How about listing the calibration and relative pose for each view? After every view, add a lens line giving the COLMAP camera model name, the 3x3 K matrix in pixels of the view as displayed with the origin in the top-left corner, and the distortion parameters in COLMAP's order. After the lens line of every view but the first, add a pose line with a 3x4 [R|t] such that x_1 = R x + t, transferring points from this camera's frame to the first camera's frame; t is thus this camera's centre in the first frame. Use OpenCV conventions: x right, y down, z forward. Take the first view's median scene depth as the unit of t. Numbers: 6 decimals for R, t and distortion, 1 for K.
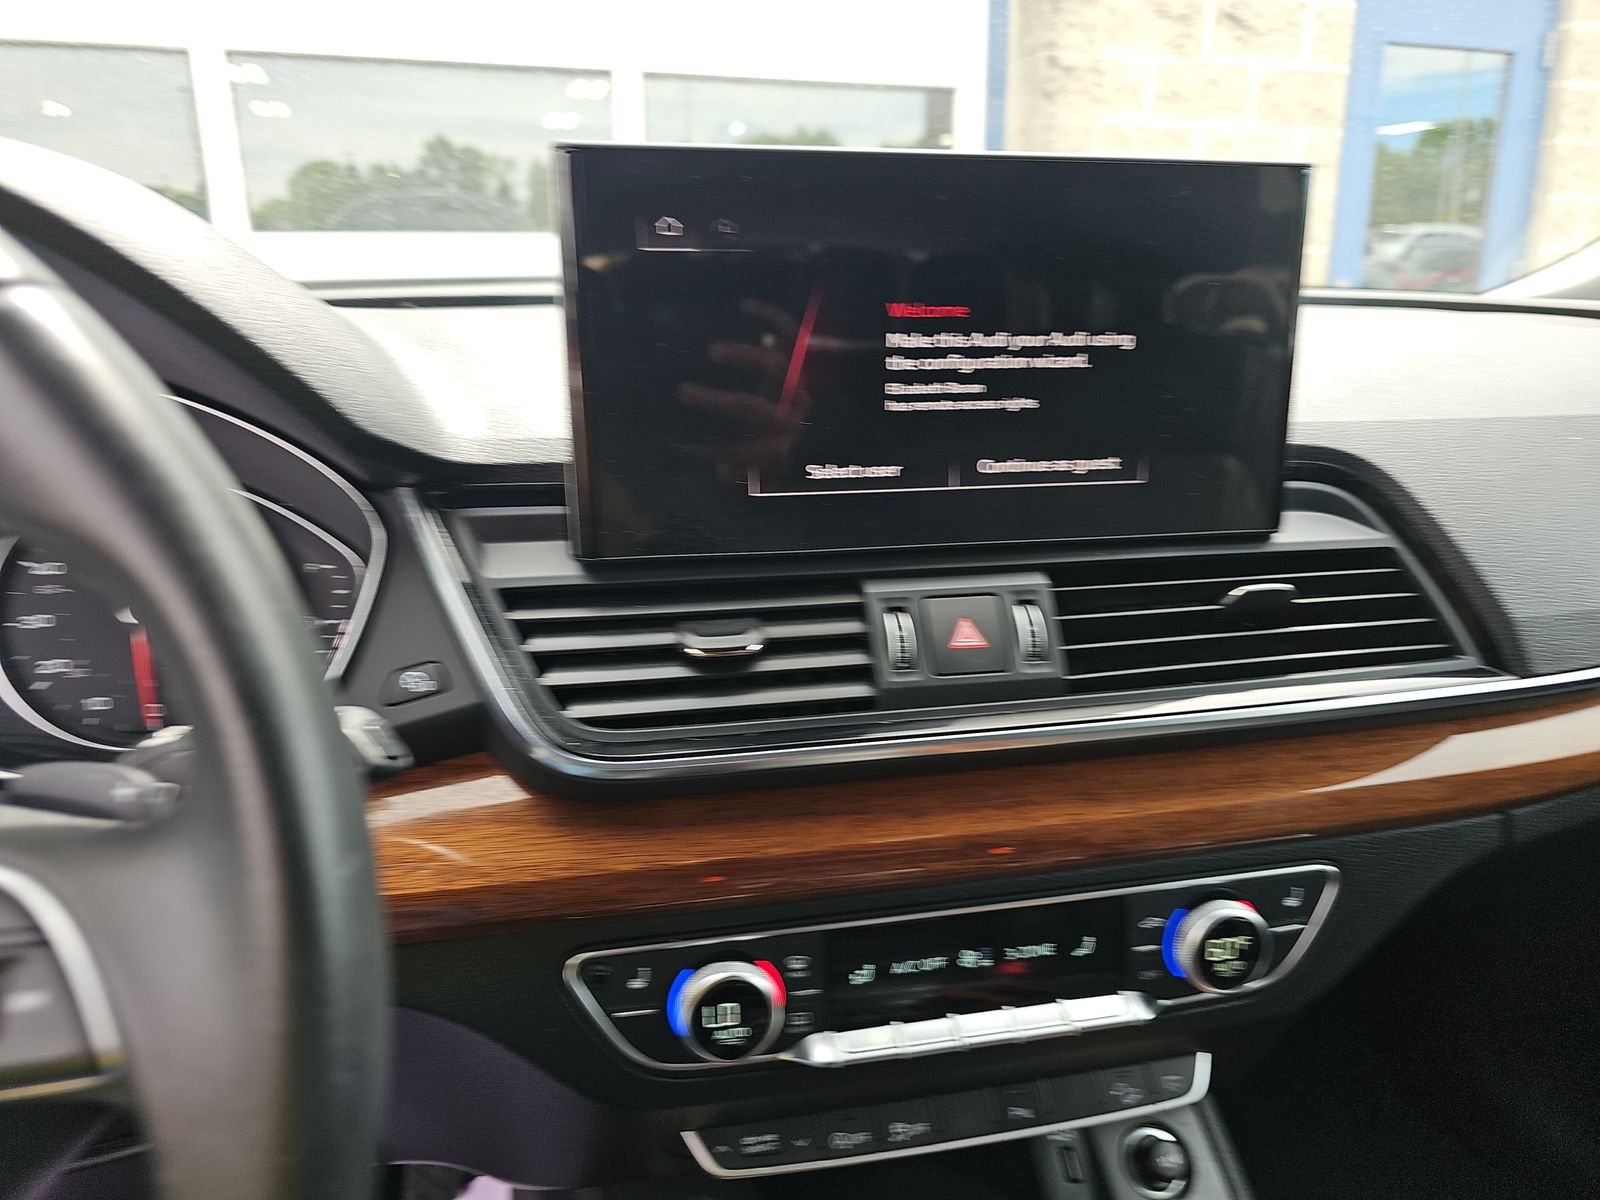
lens RADIAL K [[1035.8, 0, 800.0], [0, 1035.8, 600.0], [0, 0, 1]] dist [0.043505, -0.044419]
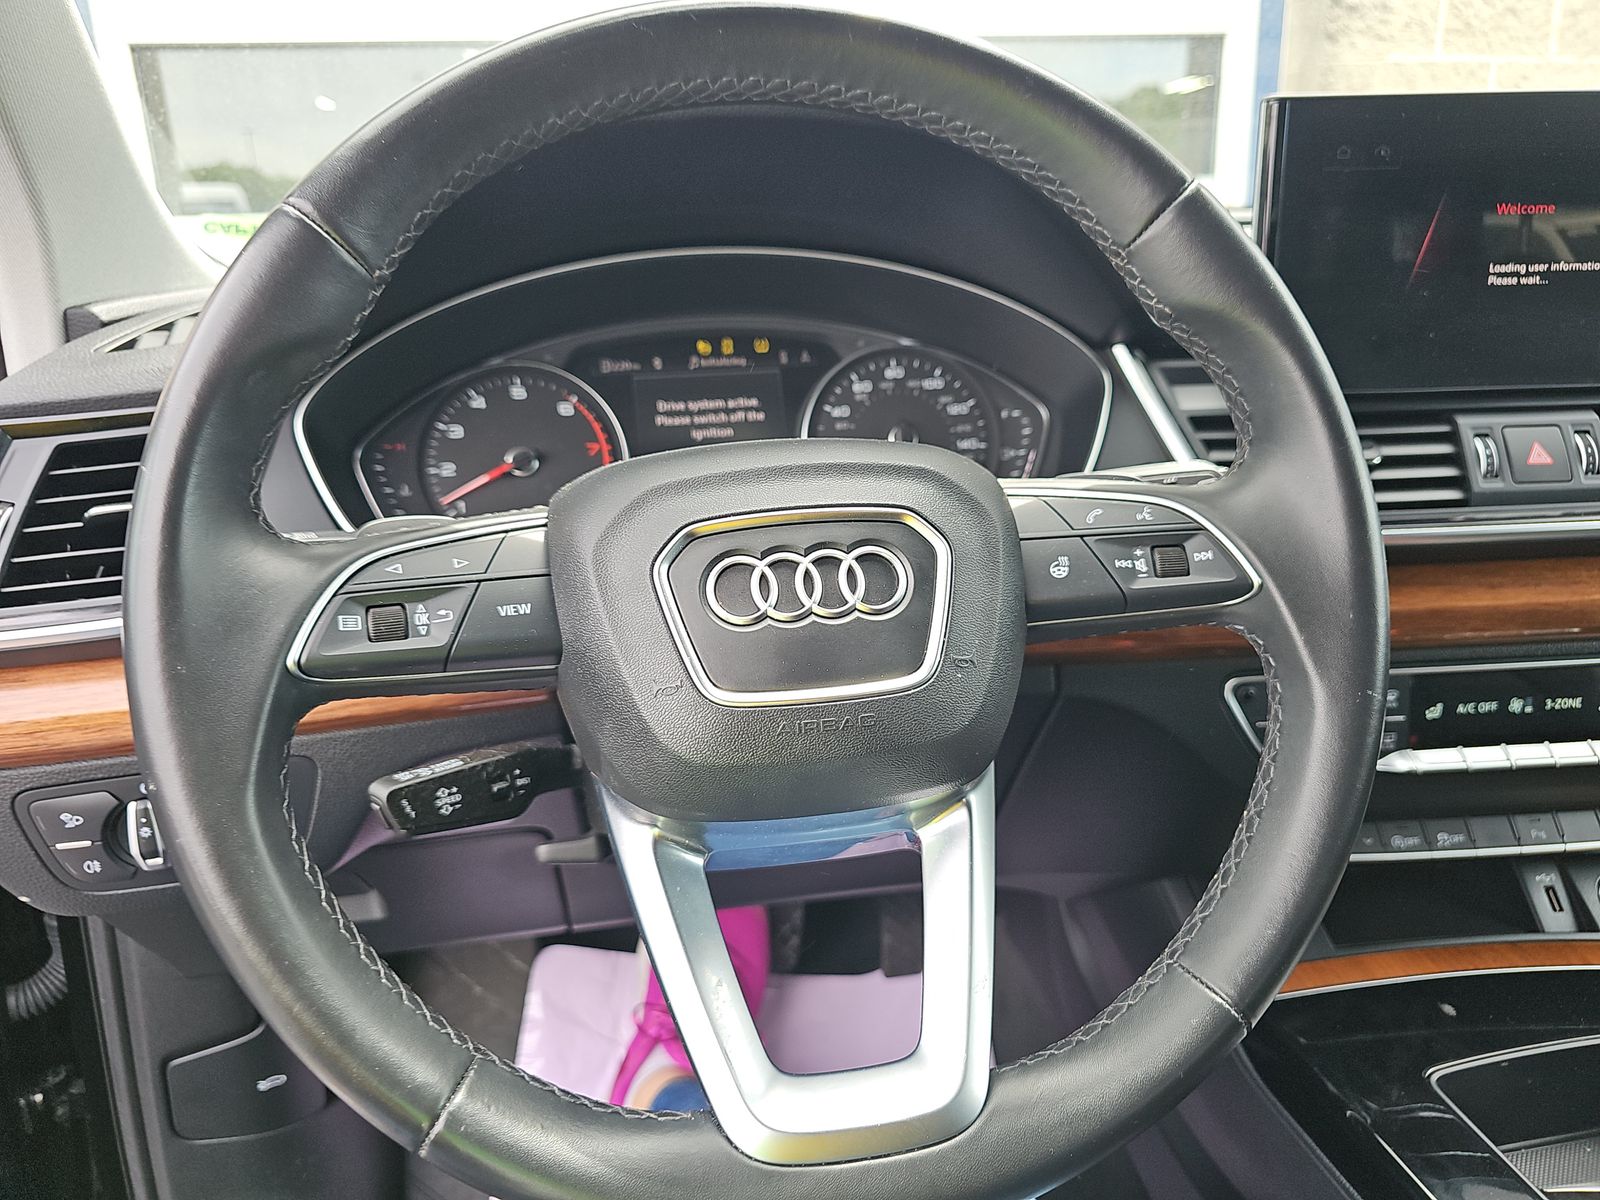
lens RADIAL K [[1063.4, 0, 800.0], [0, 1063.4, 600.0], [0, 0, 1]] dist [-0.002192, 0.017248]
pose [[0.990066, 0.021243, -0.138986, -0.572240], [-0.017729, 0.999492, 0.026474, 0.196972], [0.139478, -0.023747, 0.989940, -0.482243]]
